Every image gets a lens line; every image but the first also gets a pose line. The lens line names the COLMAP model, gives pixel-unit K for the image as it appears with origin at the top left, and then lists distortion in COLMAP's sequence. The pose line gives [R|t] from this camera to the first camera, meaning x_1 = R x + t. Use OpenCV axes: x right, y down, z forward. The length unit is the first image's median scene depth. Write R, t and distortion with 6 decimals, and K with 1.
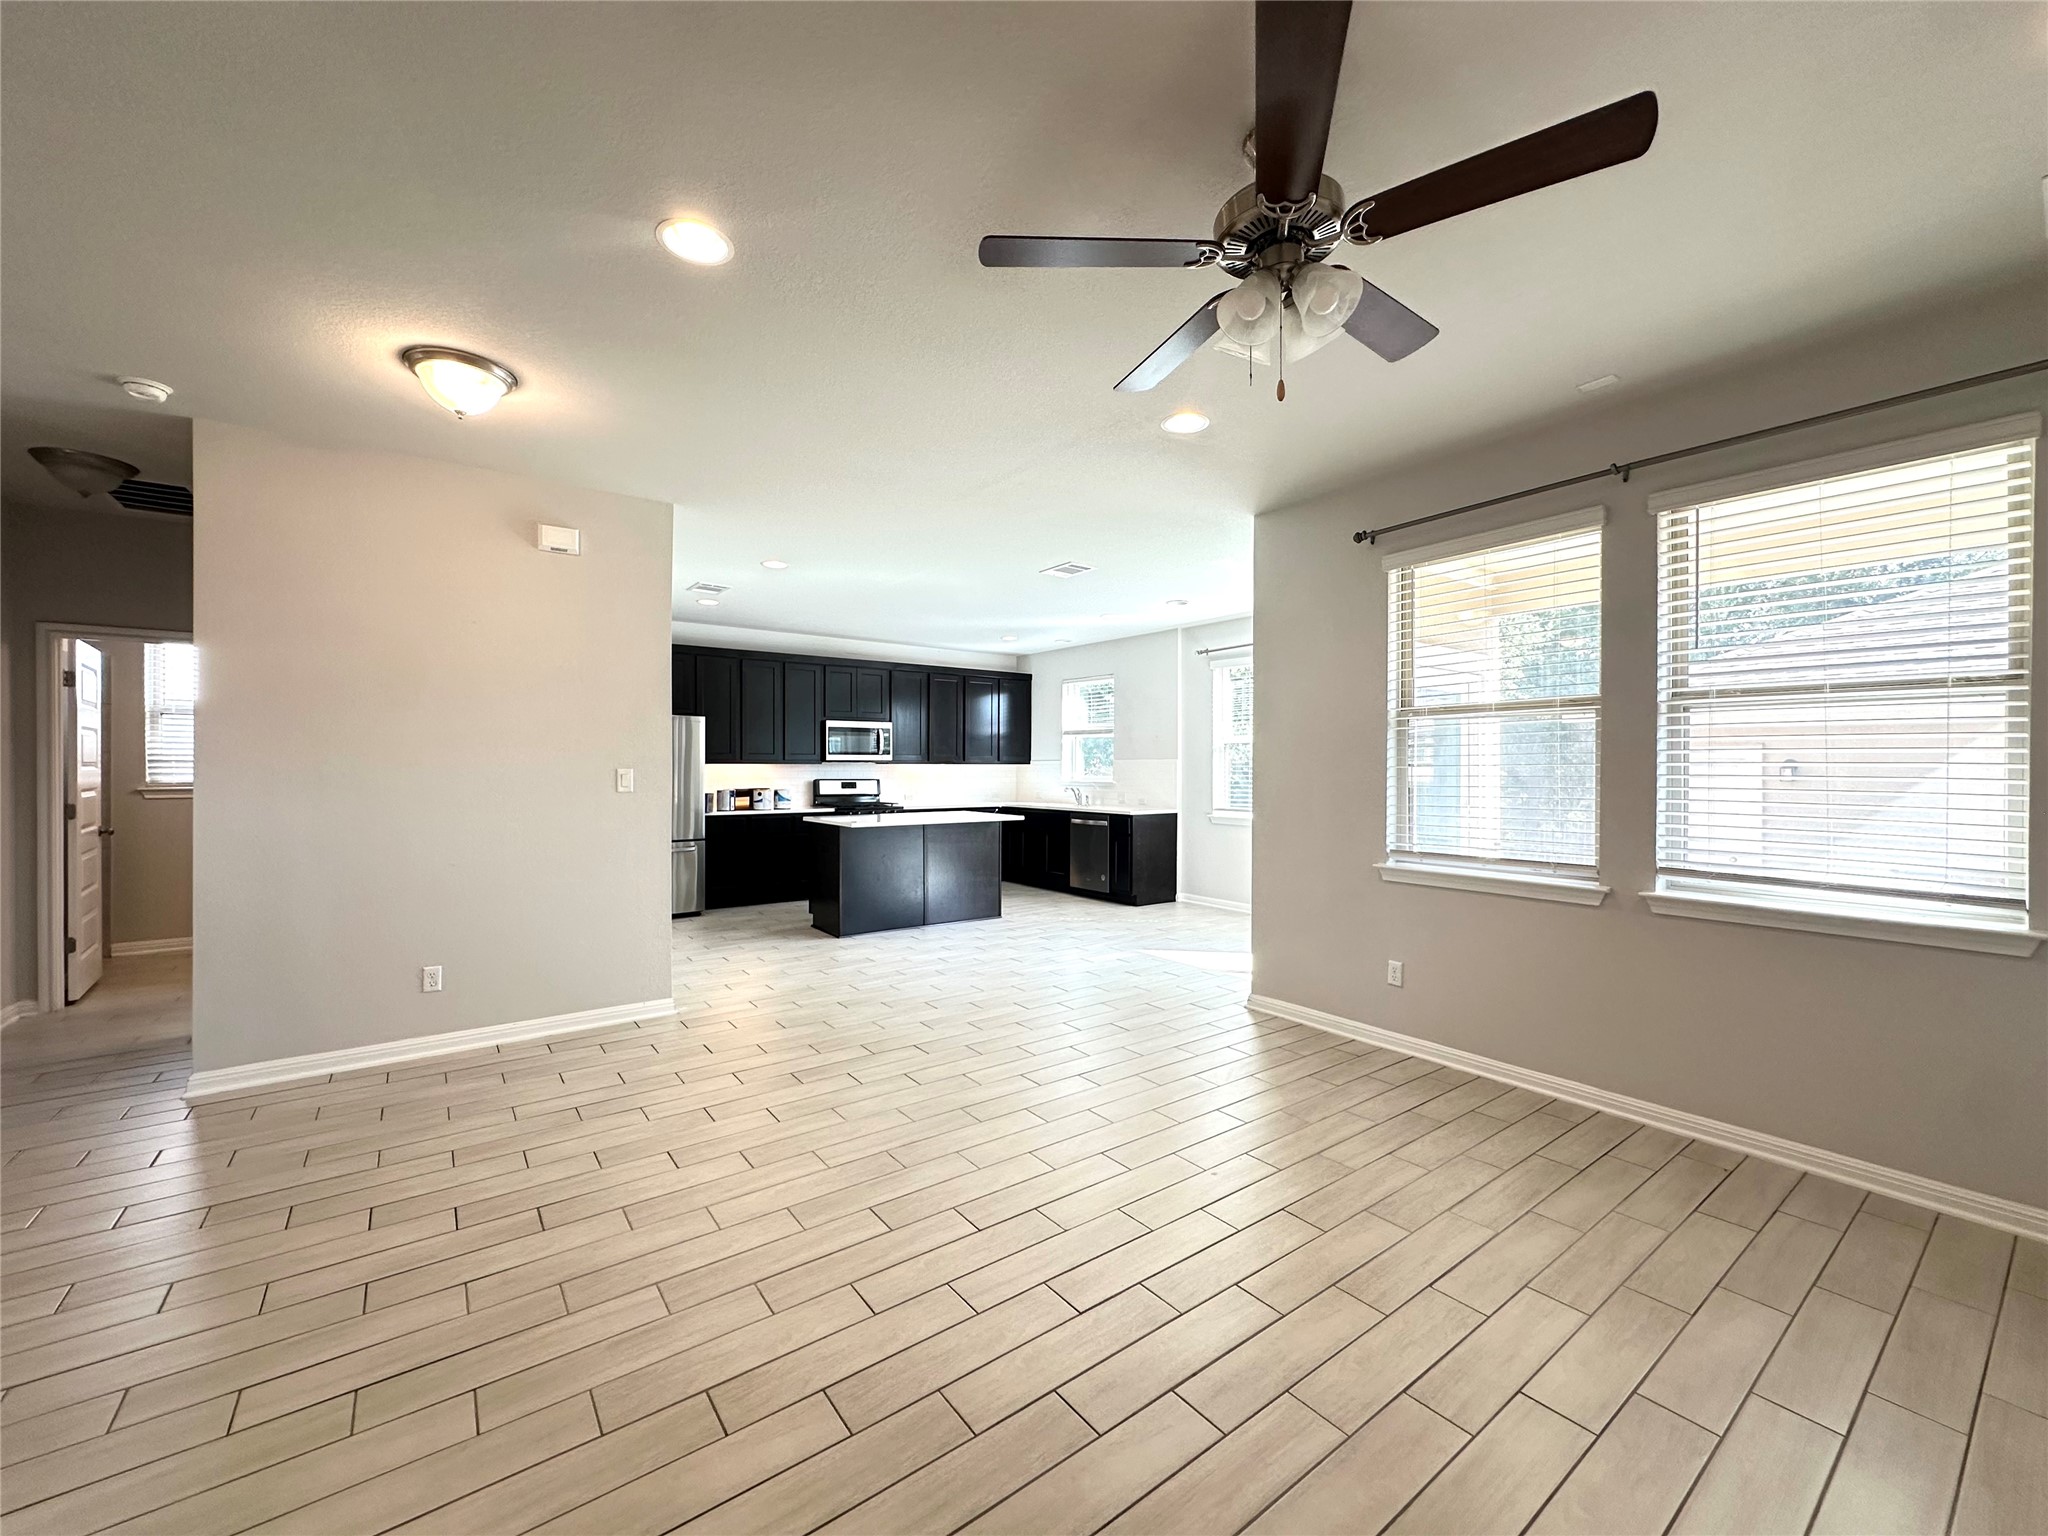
lens RADIAL K [[819.3, 0, 1024.0], [0, 819.3, 768.0], [0, 0, 1]] dist [-0.002164, 0.000008]
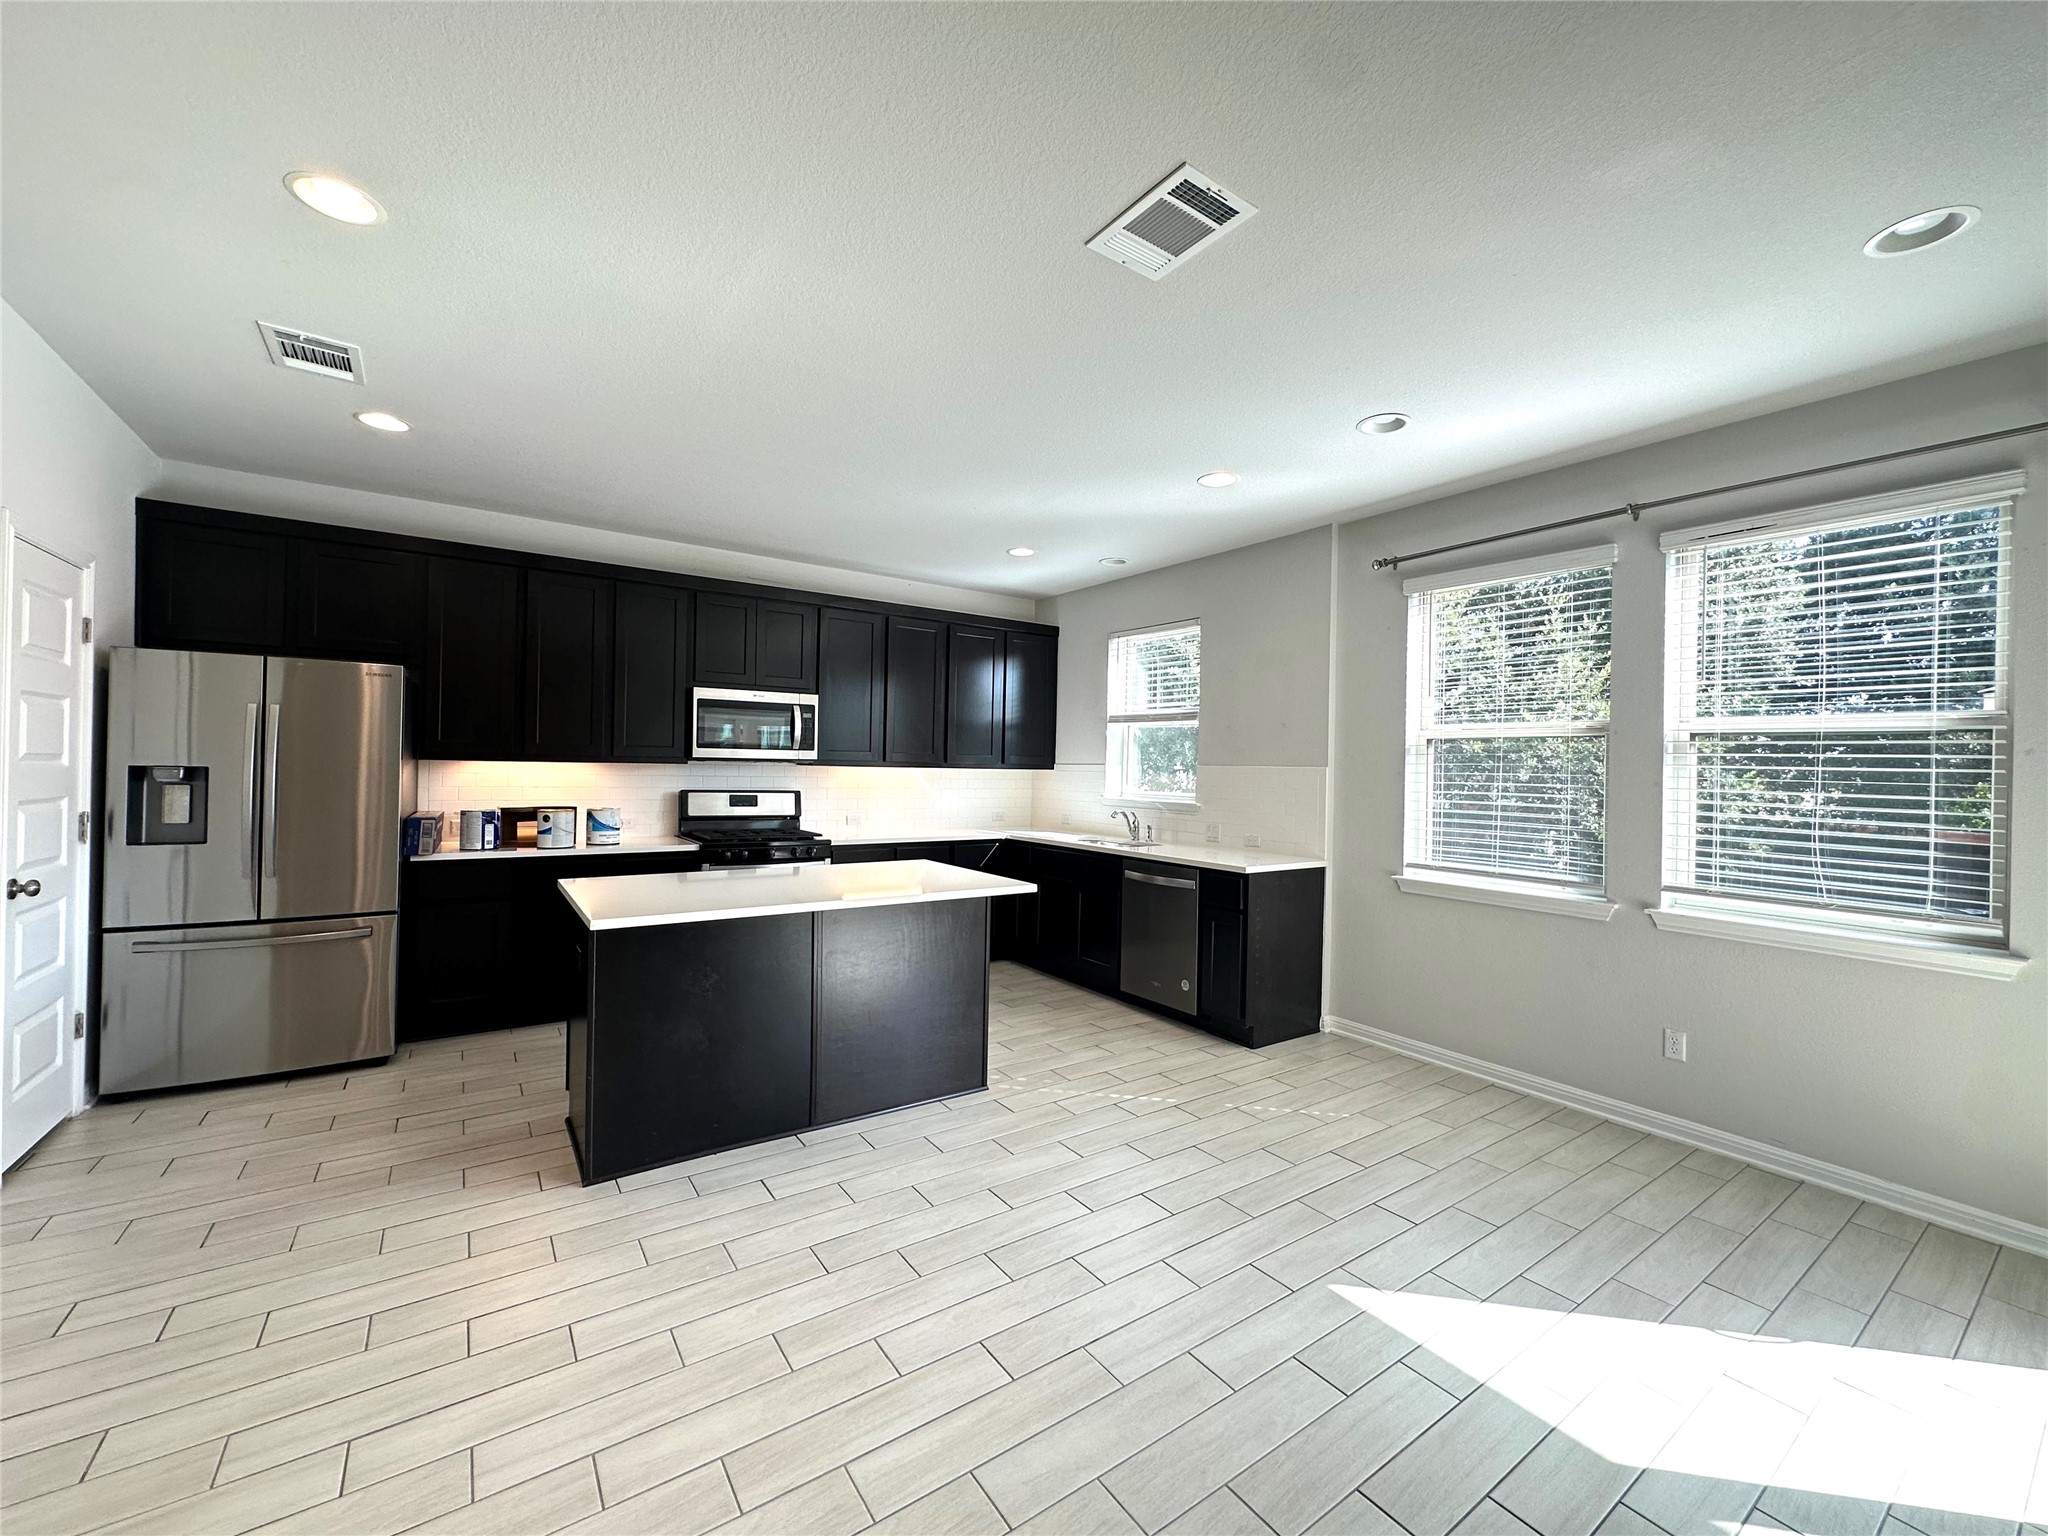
lens RADIAL K [[819.3, 0, 1024.0], [0, 819.3, 768.0], [0, 0, 1]] dist [-0.002164, 0.000008]
pose [[0.999427, 0.018438, -0.028380, 0.003356], [-0.018440, 0.999830, 0.000200, -0.006599], [0.028379, 0.000324, 0.999597, 0.442232]]
